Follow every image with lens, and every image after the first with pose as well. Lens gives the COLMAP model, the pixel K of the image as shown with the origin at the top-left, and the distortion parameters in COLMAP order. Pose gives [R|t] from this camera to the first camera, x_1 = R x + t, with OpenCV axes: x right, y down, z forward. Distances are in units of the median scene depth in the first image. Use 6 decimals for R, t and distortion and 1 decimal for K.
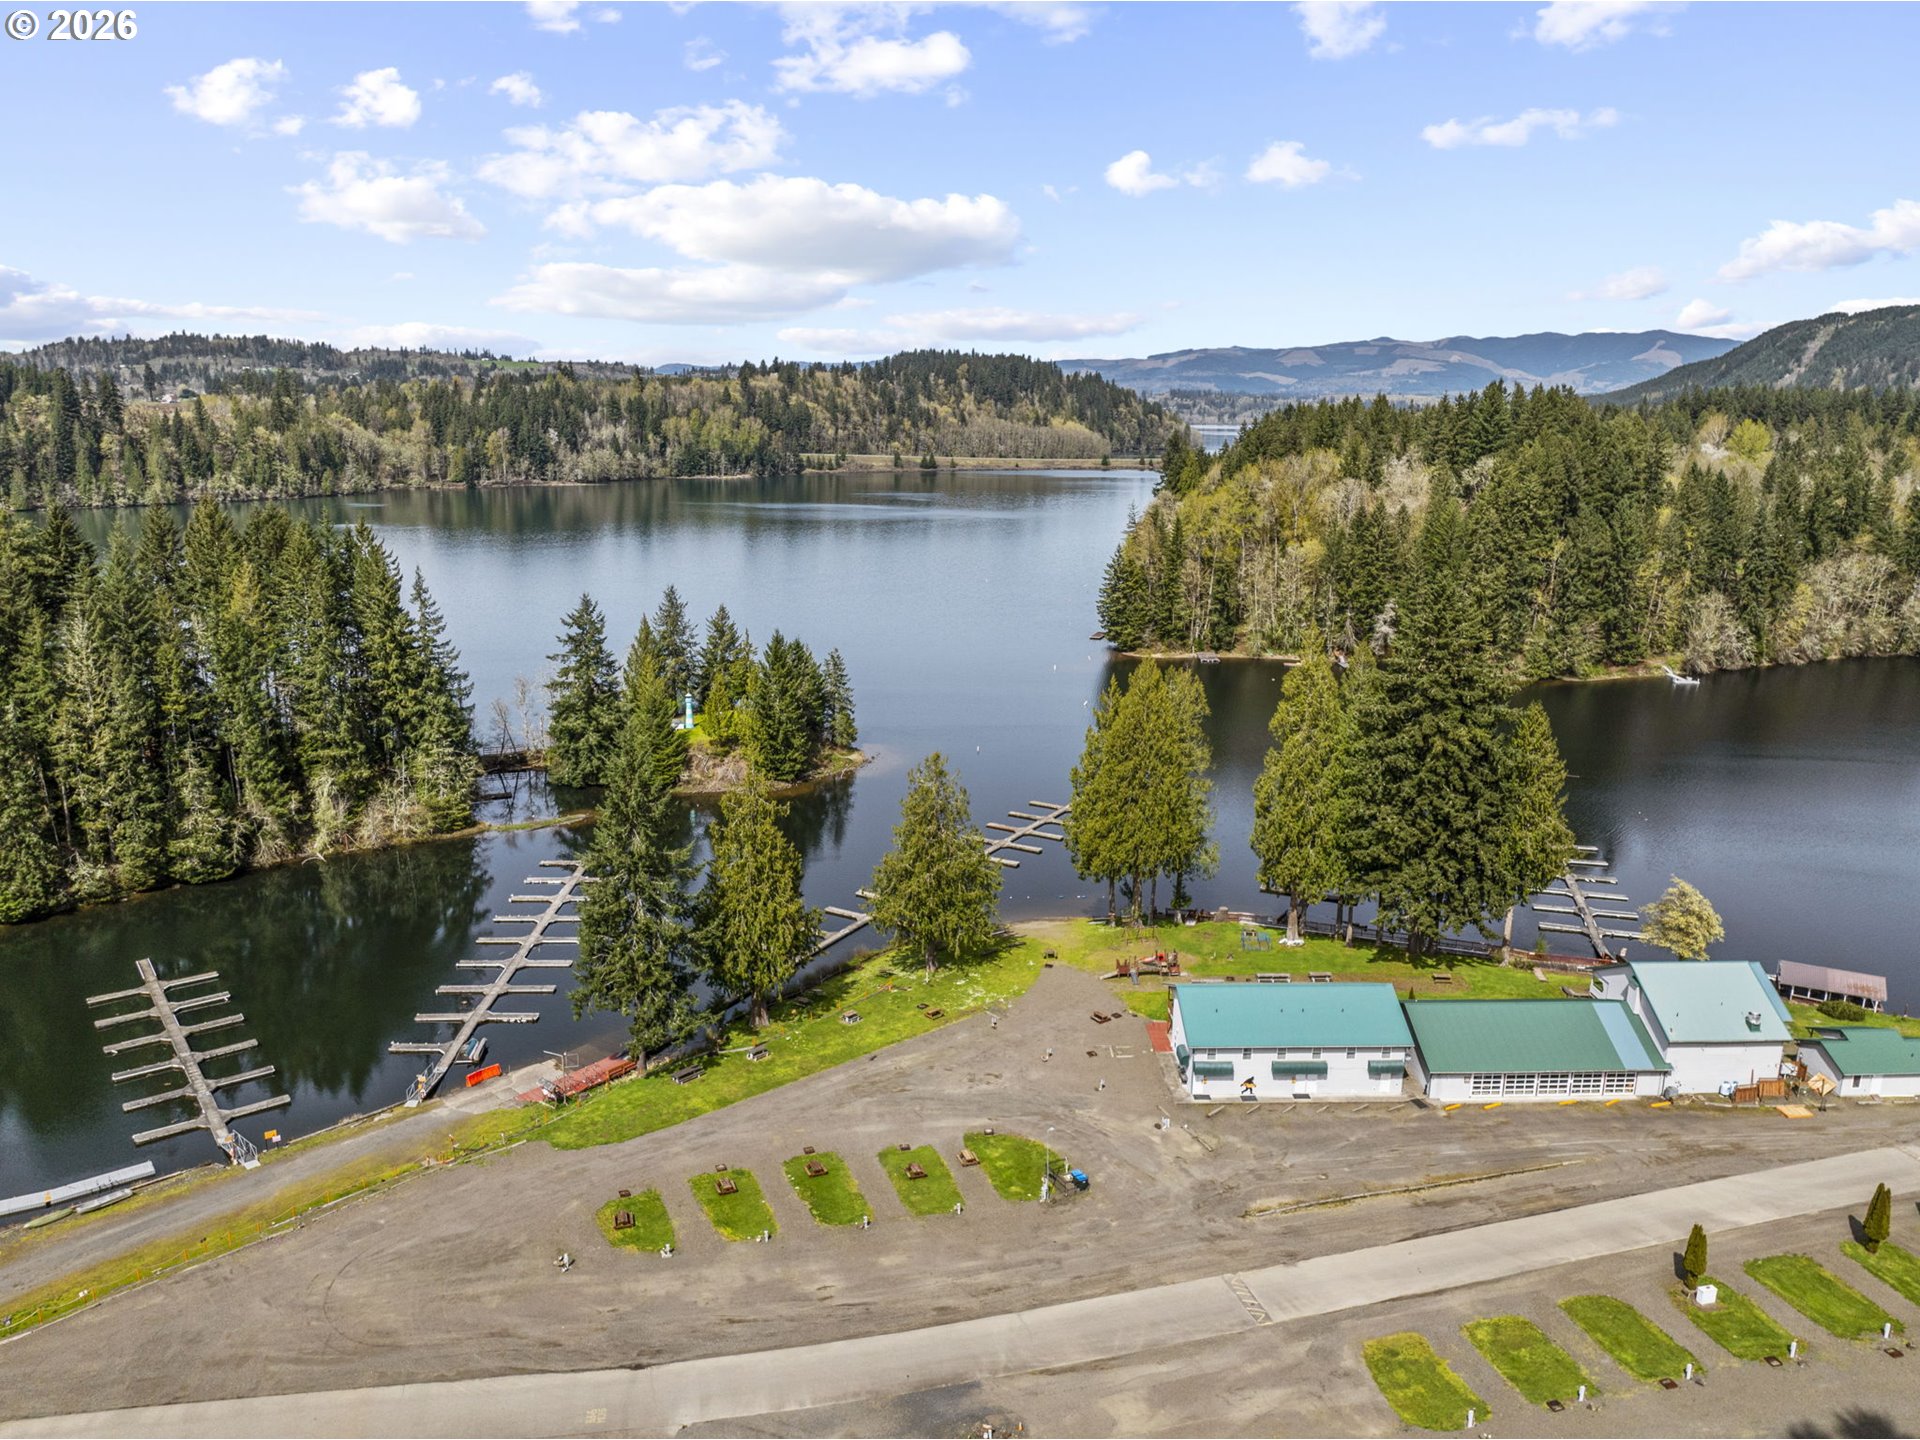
lens RADIAL K [[1355.8, 0, 962.1], [0, 1355.8, 723.5], [0, 0, 1]] dist [-0.033965, -0.002094]
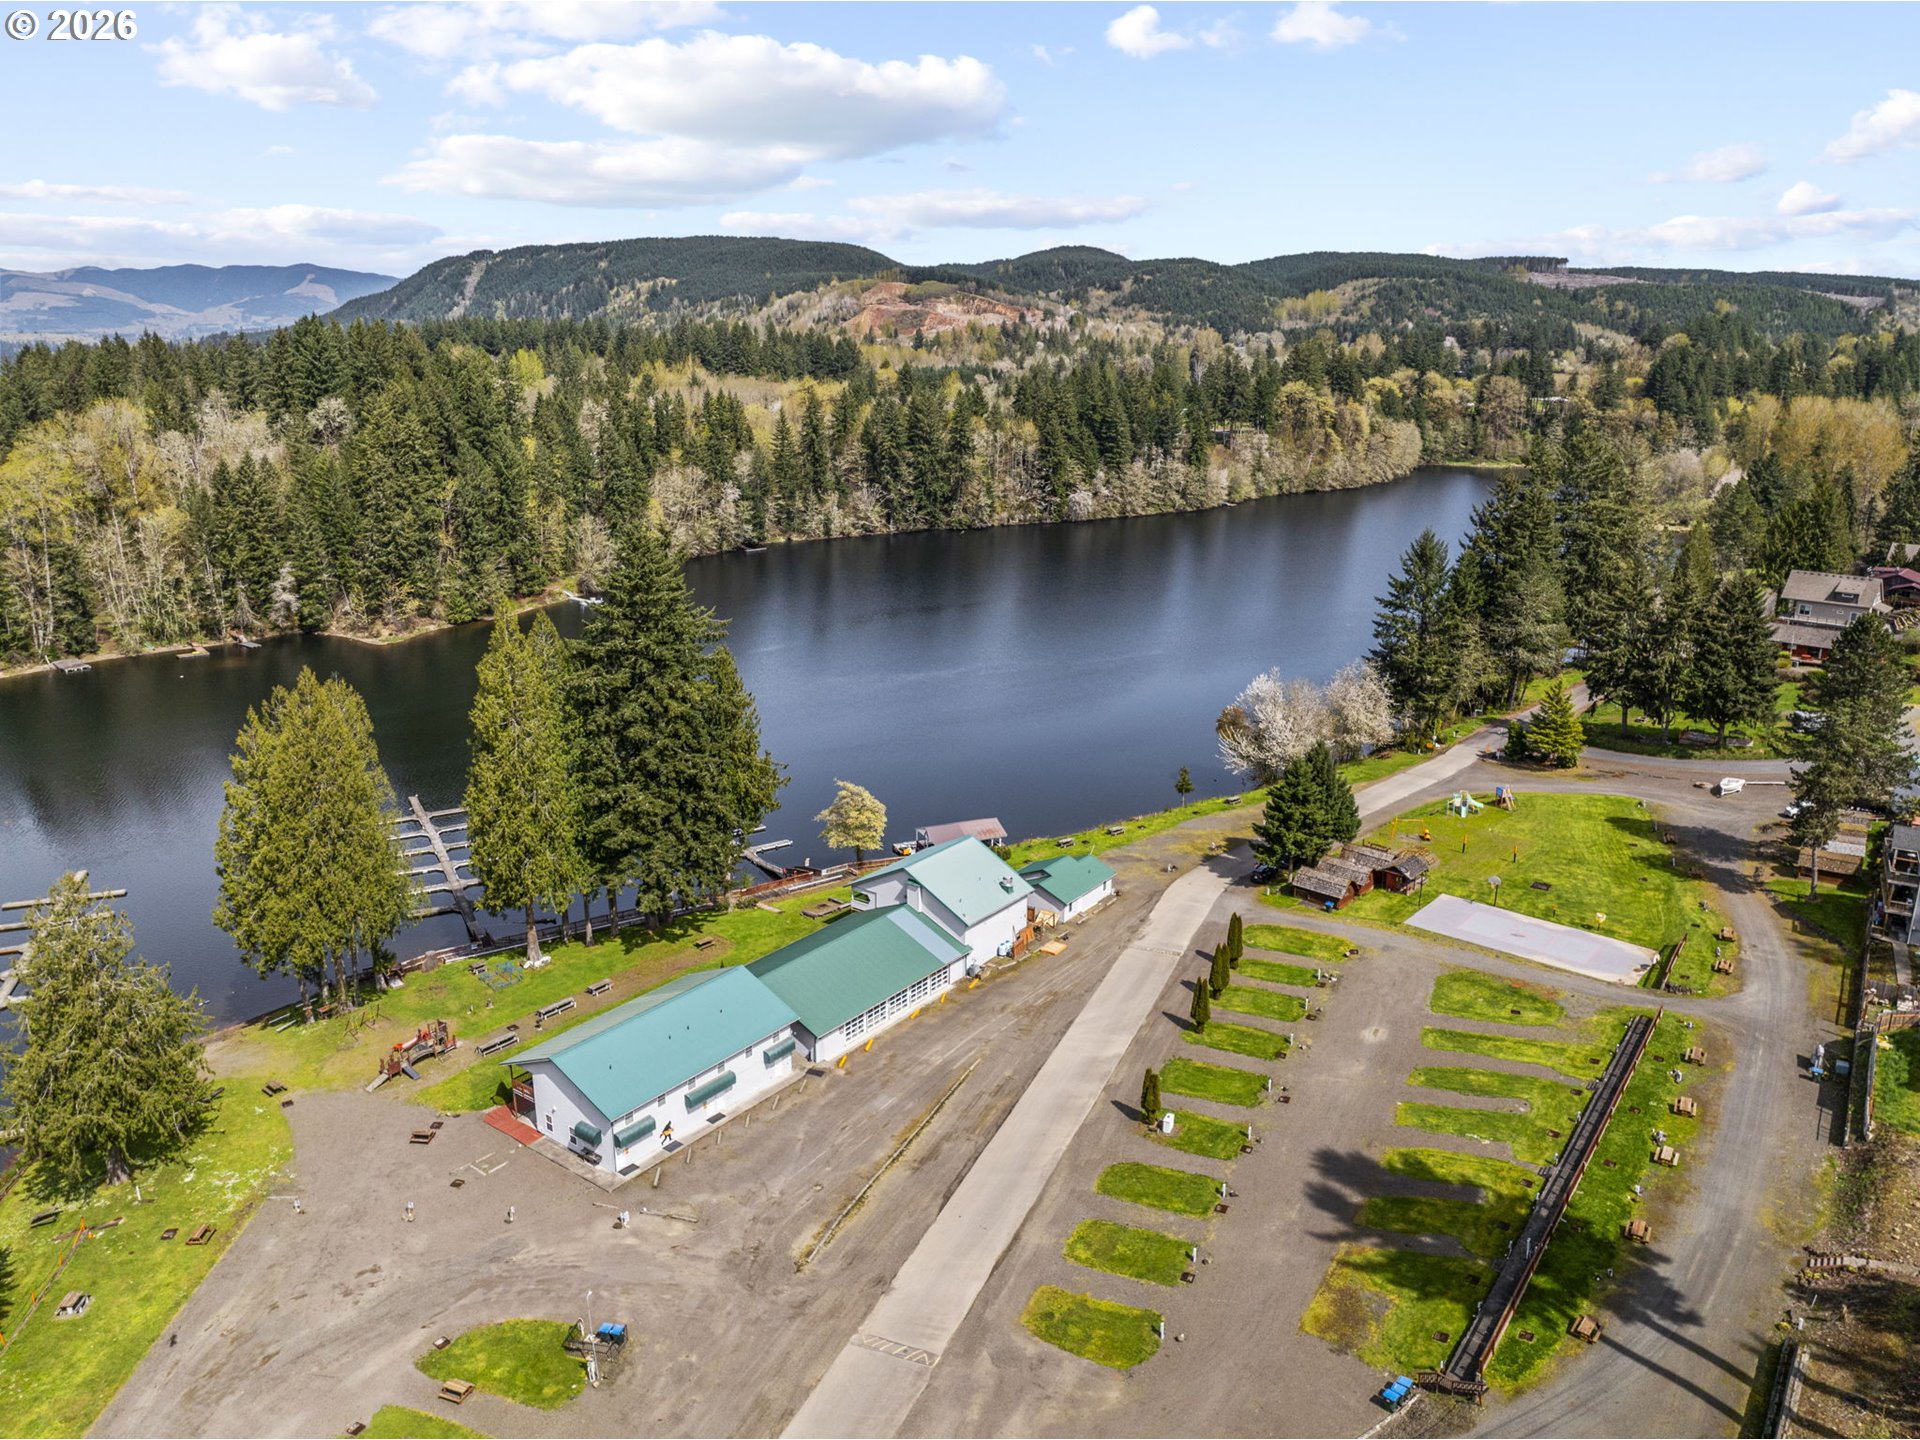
lens RADIAL K [[1355.8, 0, 945.6], [0, 1355.8, 721.7], [0, 0, 1]] dist [-0.033965, -0.002094]
pose [[0.627032, -0.217035, 0.748149, -0.096576], [0.183447, 0.974534, 0.128960, -0.024865], [-0.757085, 0.056383, 0.650879, 0.102142]]
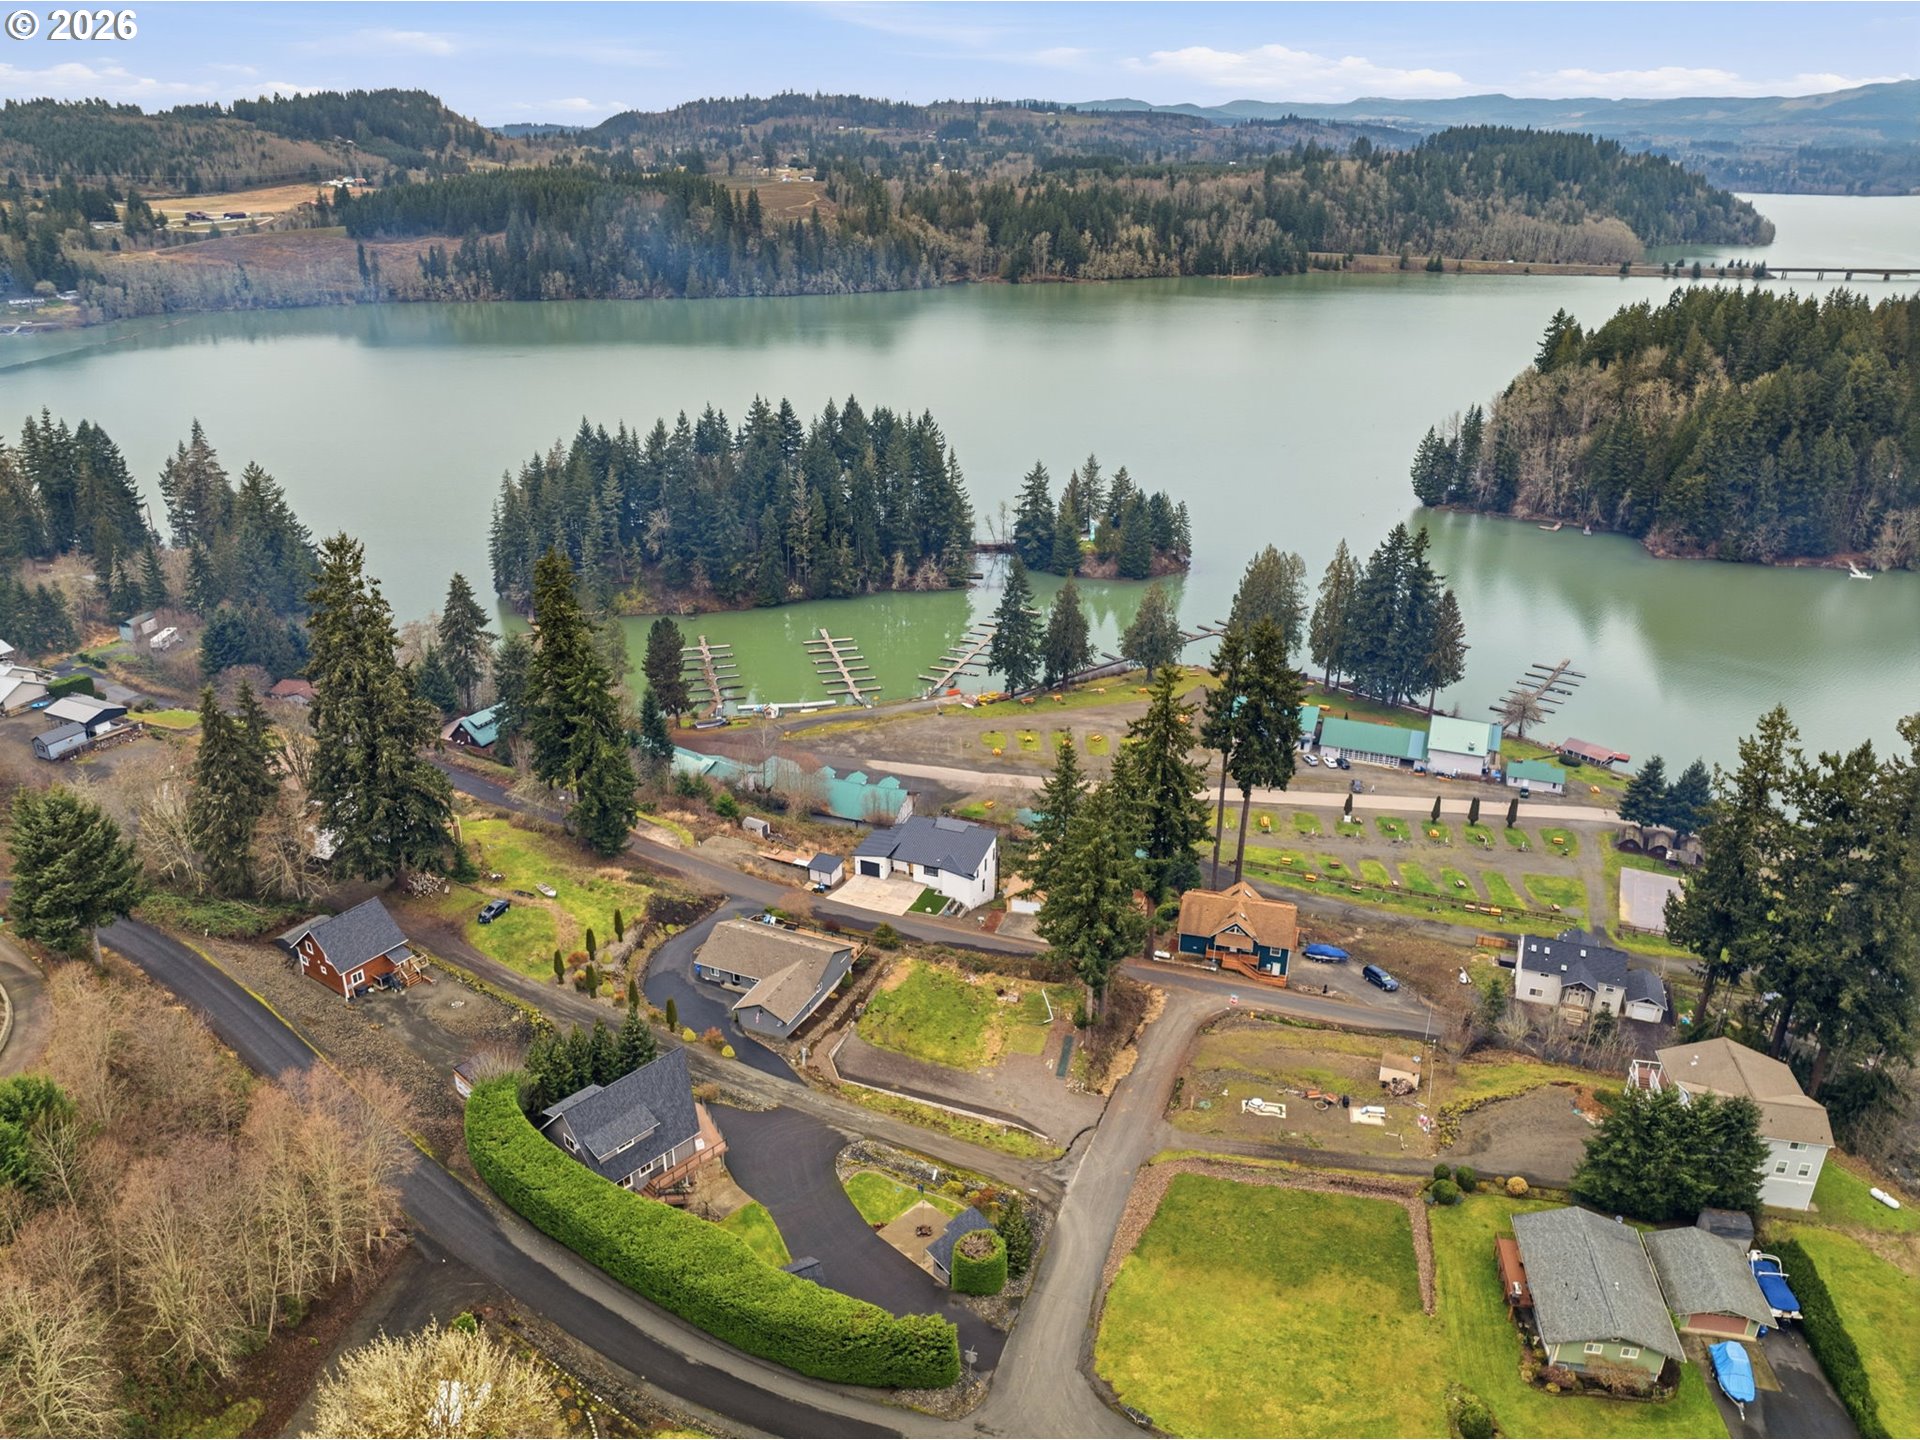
lens RADIAL K [[1355.8, 0, 964.6], [0, 1355.8, 715.3], [0, 0, 1]] dist [-0.033965, -0.002094]
pose [[0.924552, 0.149036, -0.350703, 0.211914], [-0.087054, 0.978614, 0.186378, -0.063213], [0.370980, -0.141786, 0.917753, -0.501599]]
